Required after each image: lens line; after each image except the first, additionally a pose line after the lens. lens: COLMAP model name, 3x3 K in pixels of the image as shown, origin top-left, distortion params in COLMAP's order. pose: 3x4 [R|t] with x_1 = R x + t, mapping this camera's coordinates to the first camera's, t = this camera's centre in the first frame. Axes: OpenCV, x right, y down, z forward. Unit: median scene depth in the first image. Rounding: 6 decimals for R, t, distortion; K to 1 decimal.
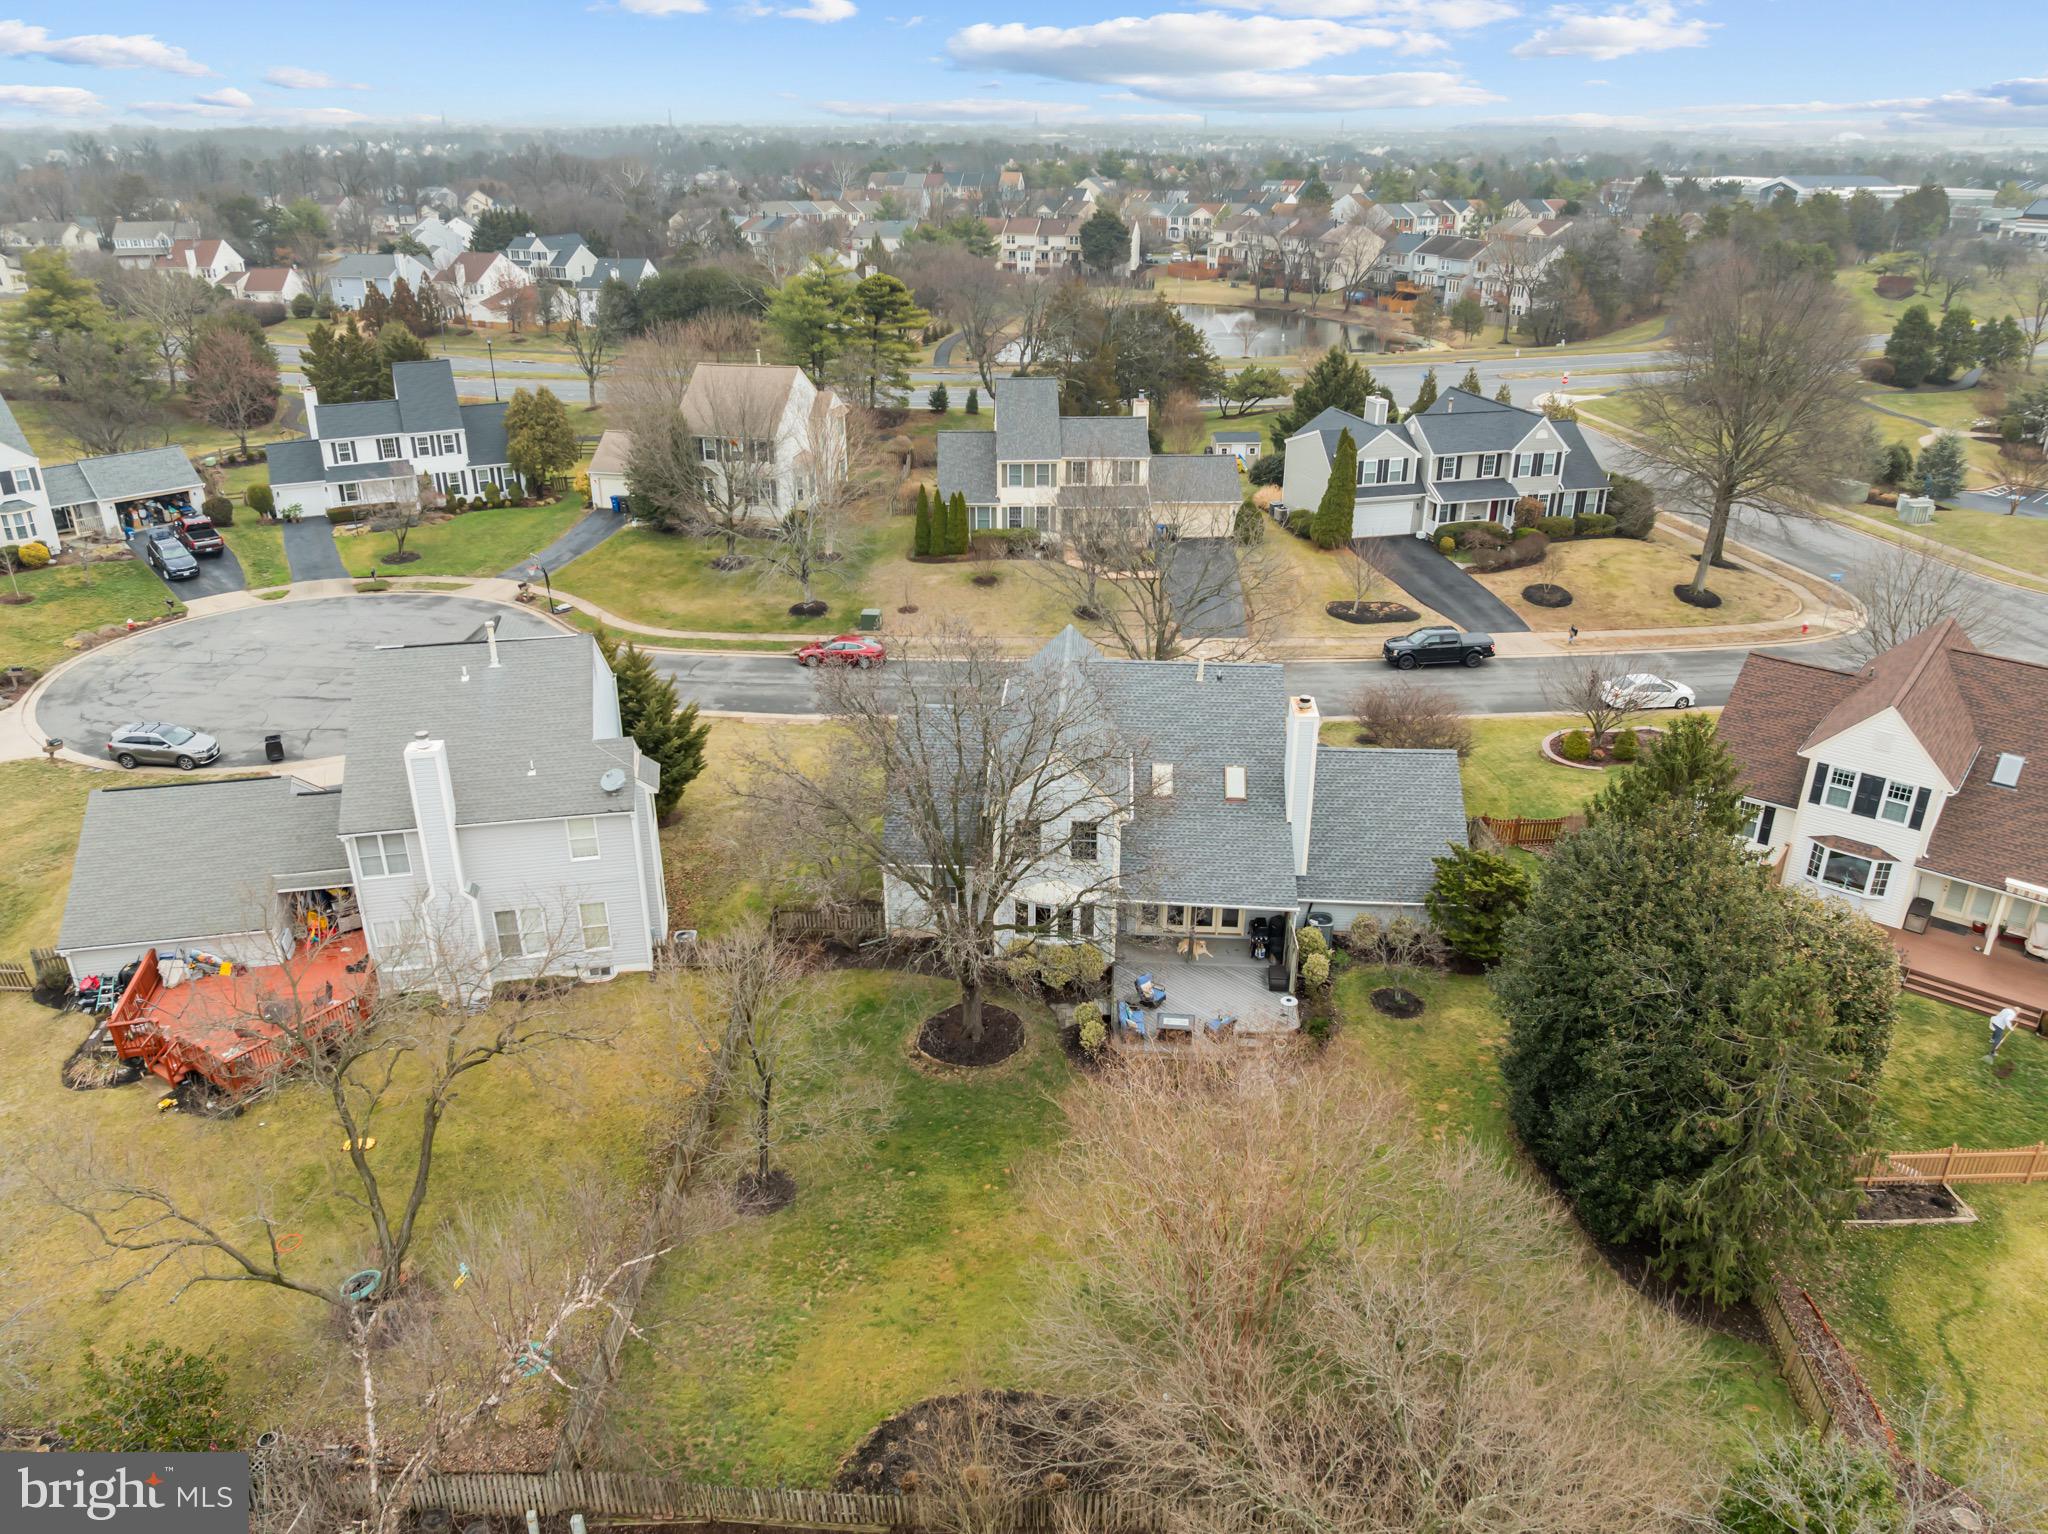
lens RADIAL K [[1457.5, 0, 1024.0], [0, 1457.5, 767.0], [0, 0, 1]] dist [-0.036902, 0.001121]
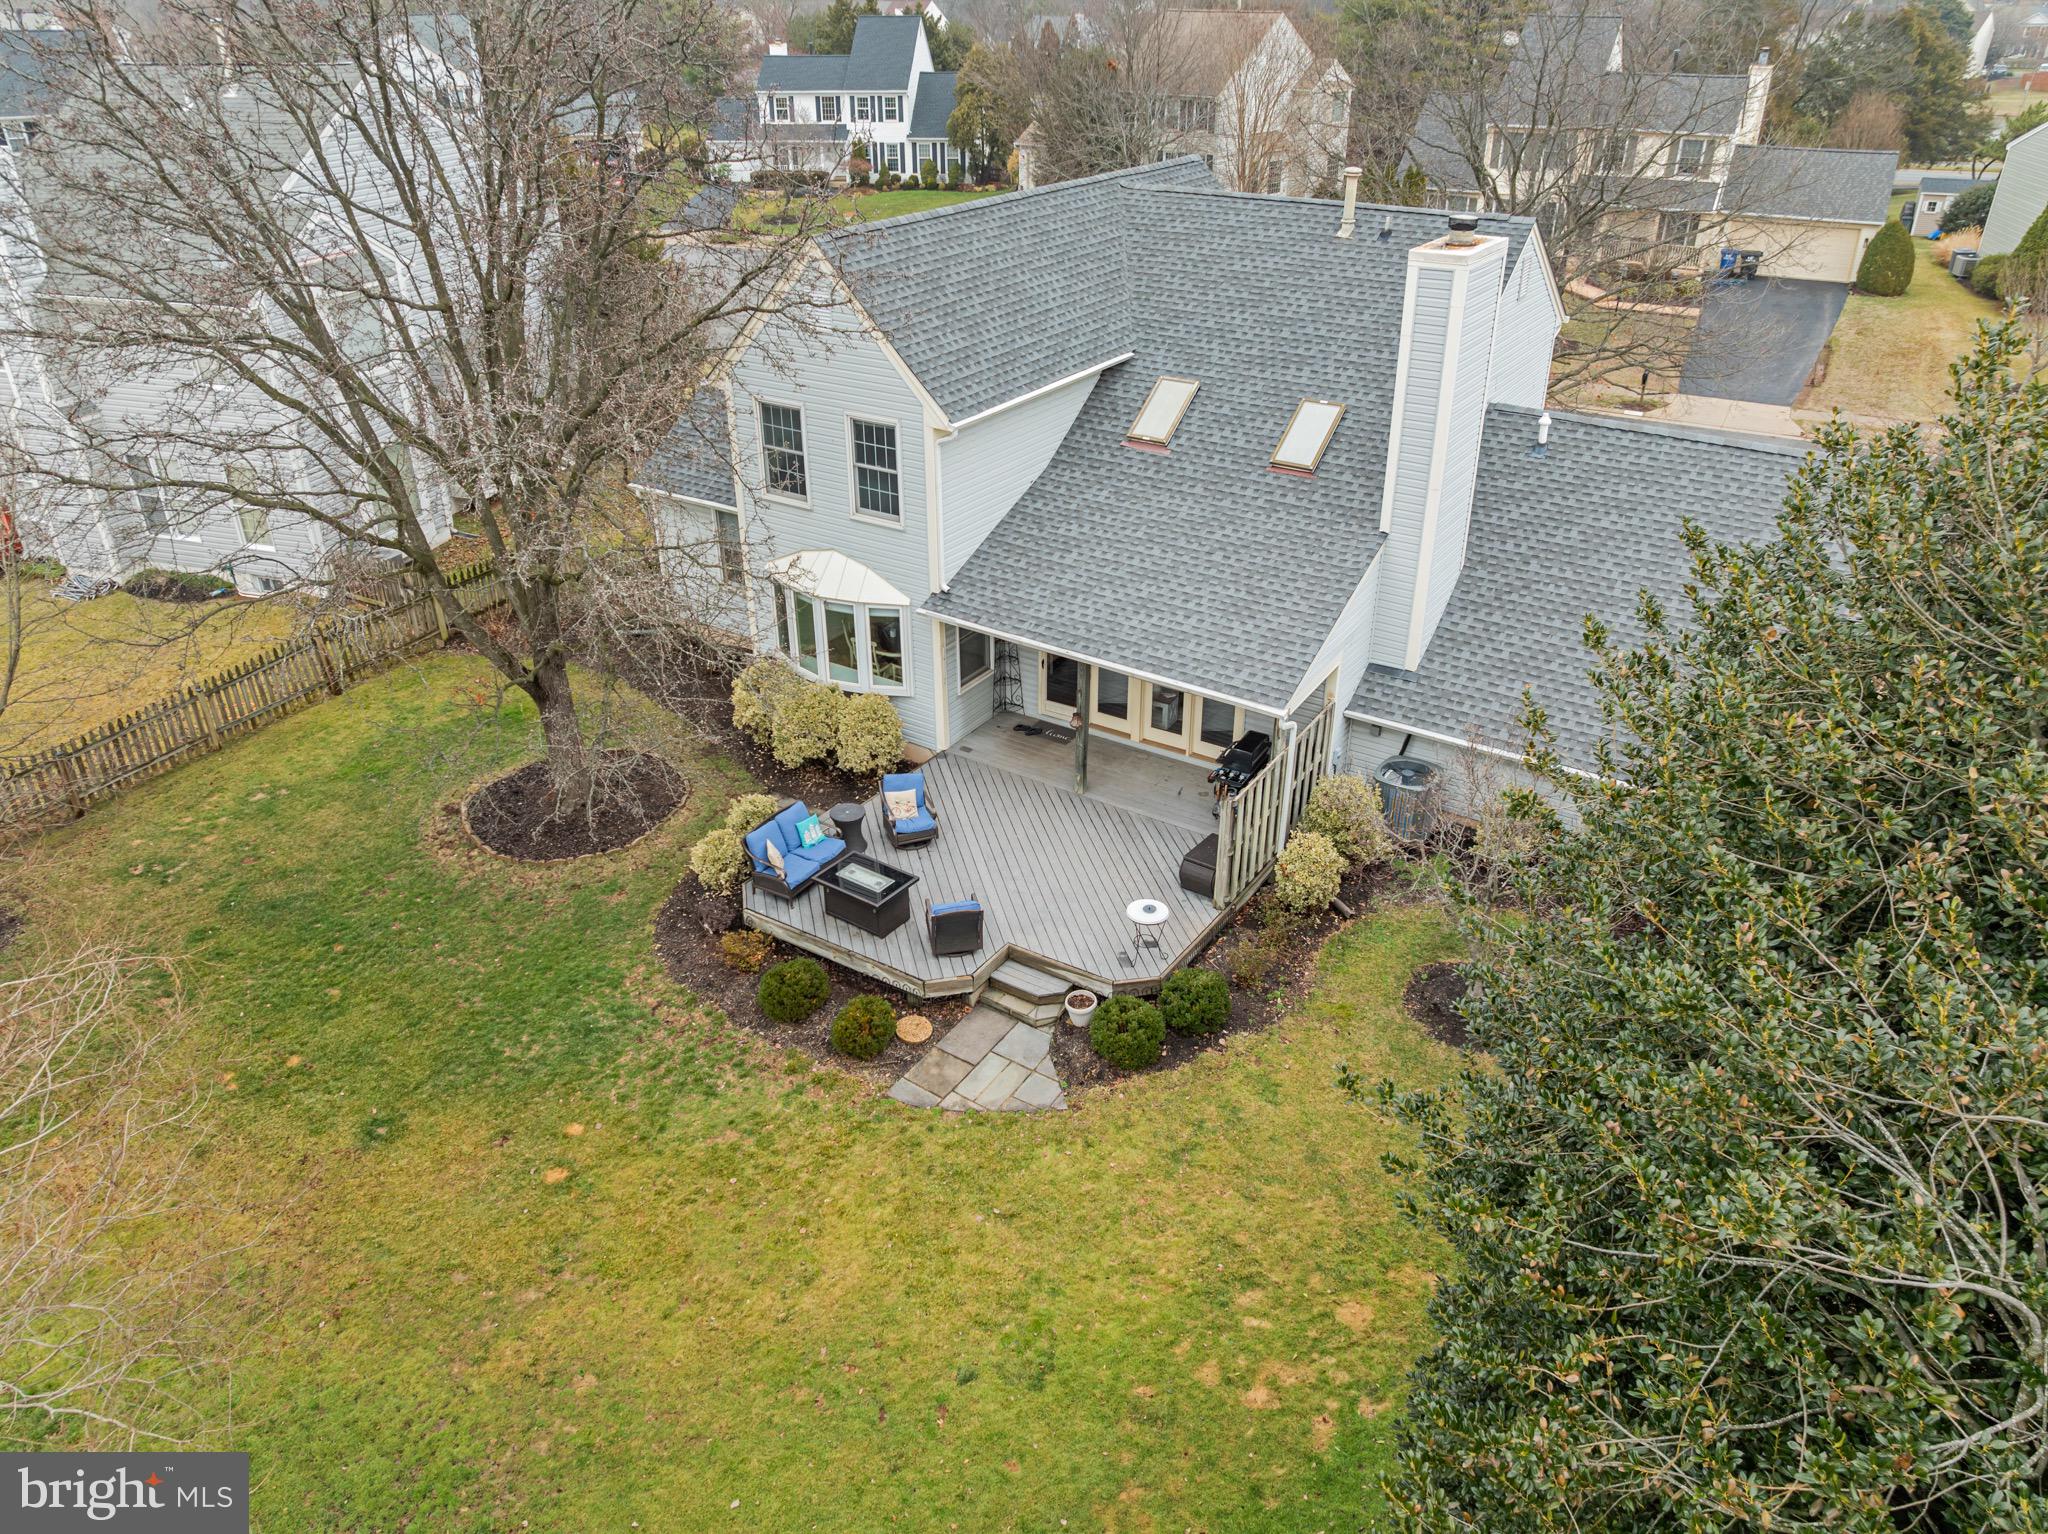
lens RADIAL K [[1441.5, 0, 1024.0], [0, 1441.5, 767.0], [0, 0, 1]] dist [-0.046950, 0.016245]
pose [[0.870000, 0.233608, -0.434198, 0.148954], [-0.196441, 0.971950, 0.129324, 0.036686], [0.452230, -0.027217, 0.891486, 0.297763]]
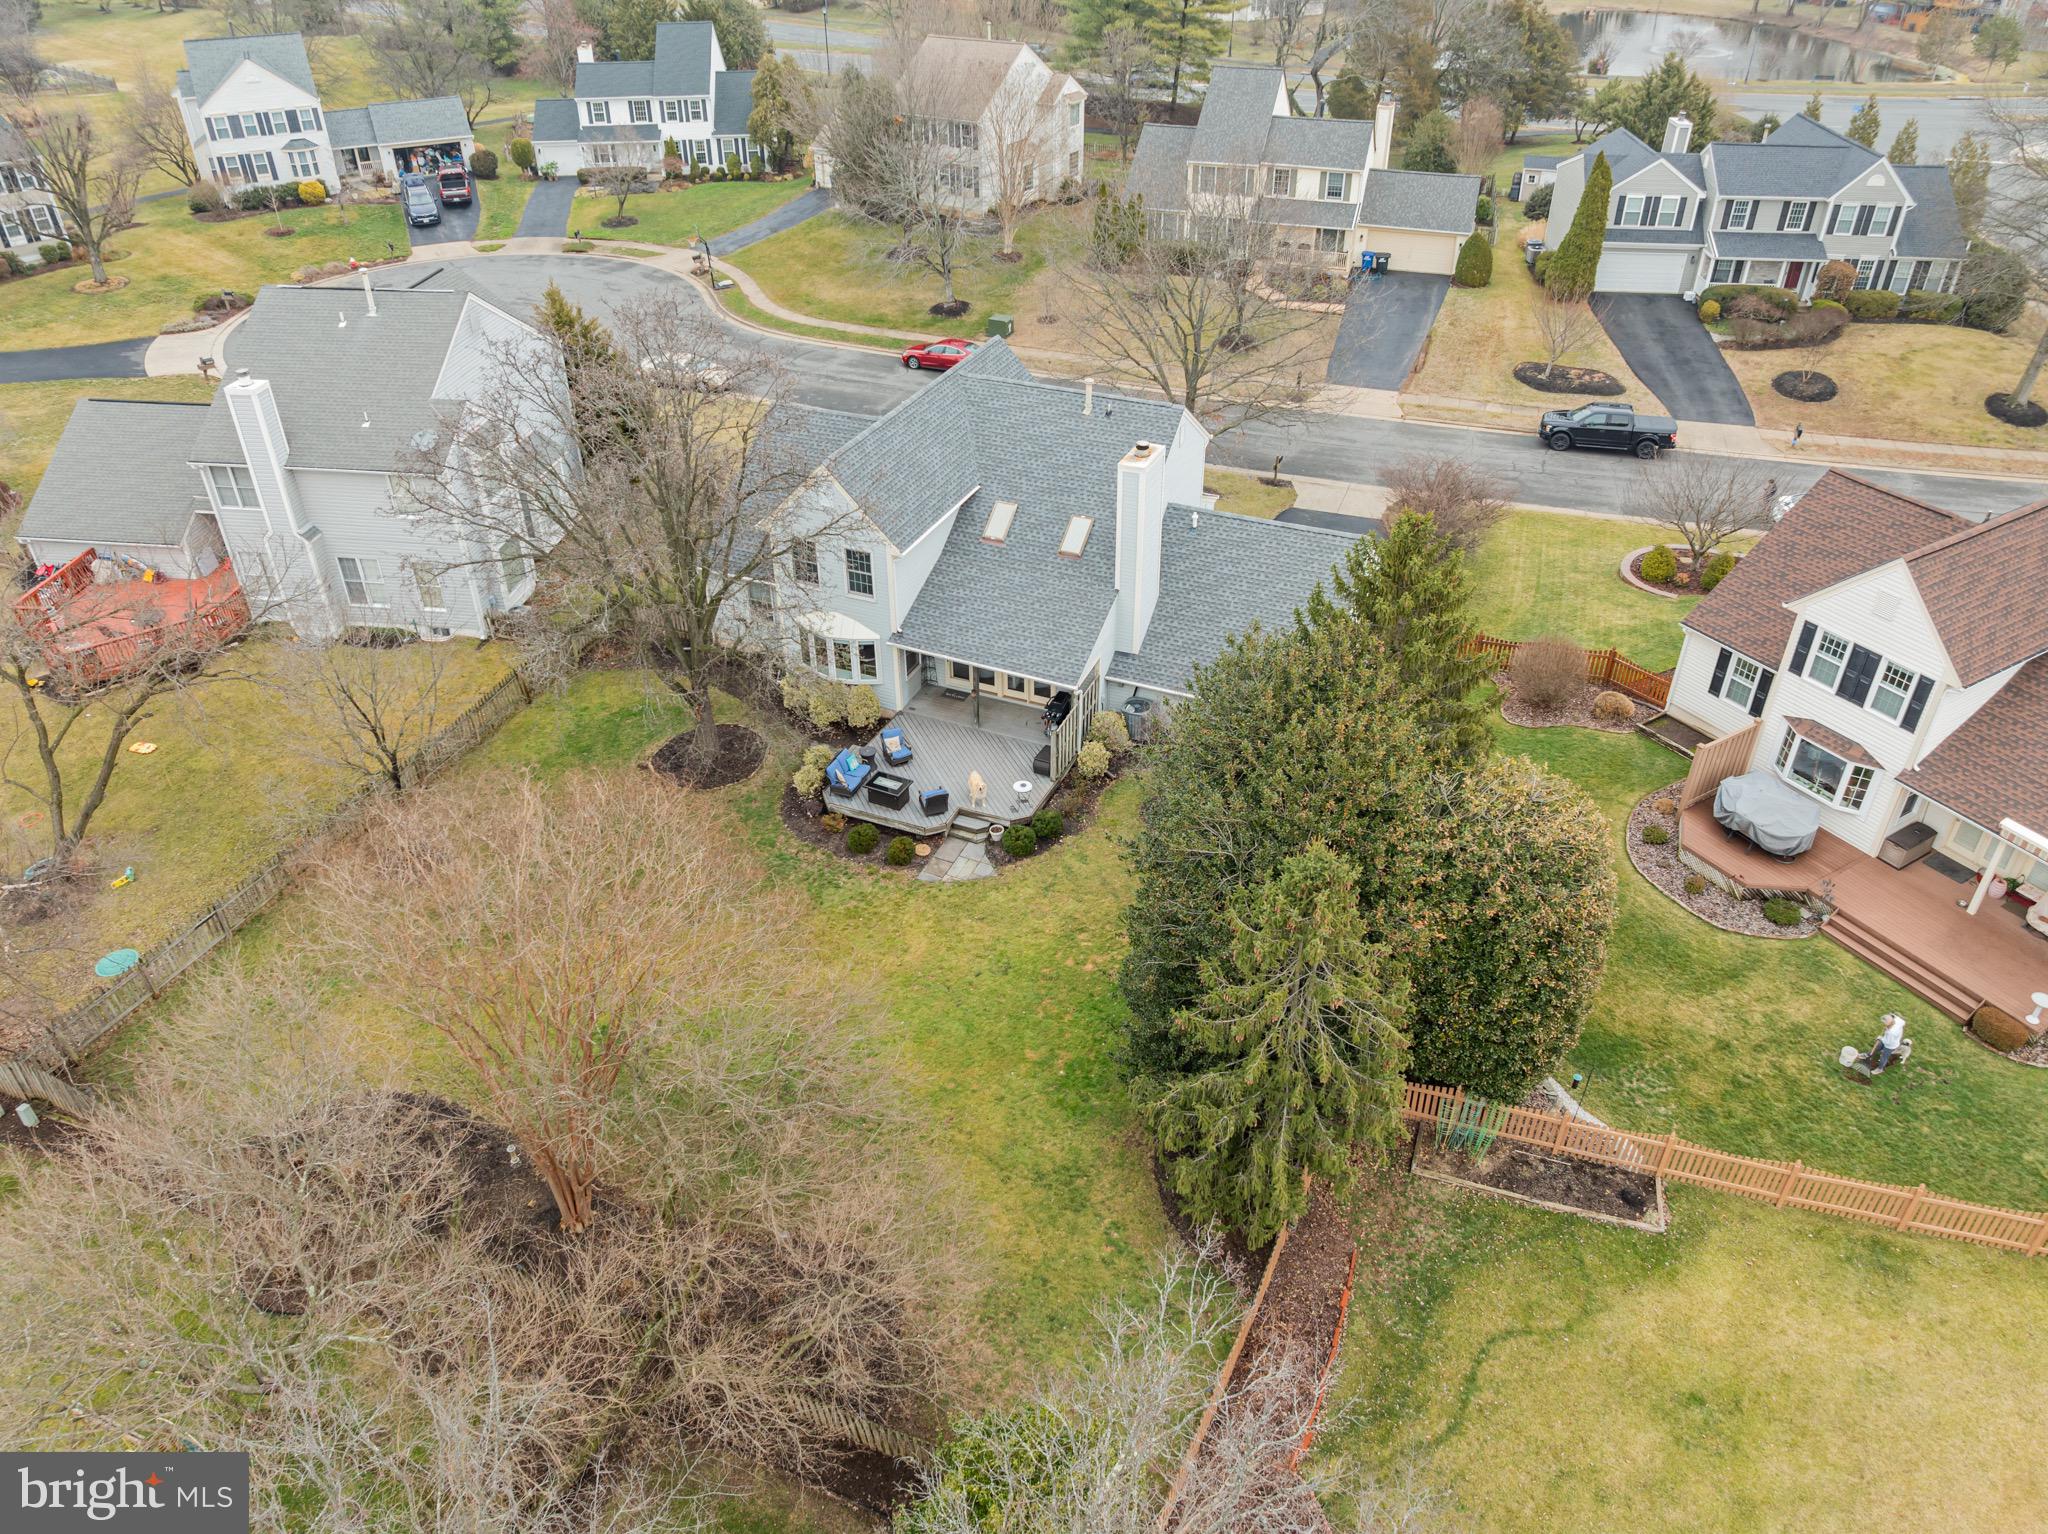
lens RADIAL K [[1441.5, 0, 1024.0], [0, 1441.5, 767.0], [0, 0, 1]] dist [-0.046950, 0.016245]
pose [[0.940640, 0.188083, -0.282525, 0.201857], [-0.133567, 0.970379, 0.201307, -0.012418], [0.312018, -0.151621, 0.937900, 0.085714]]
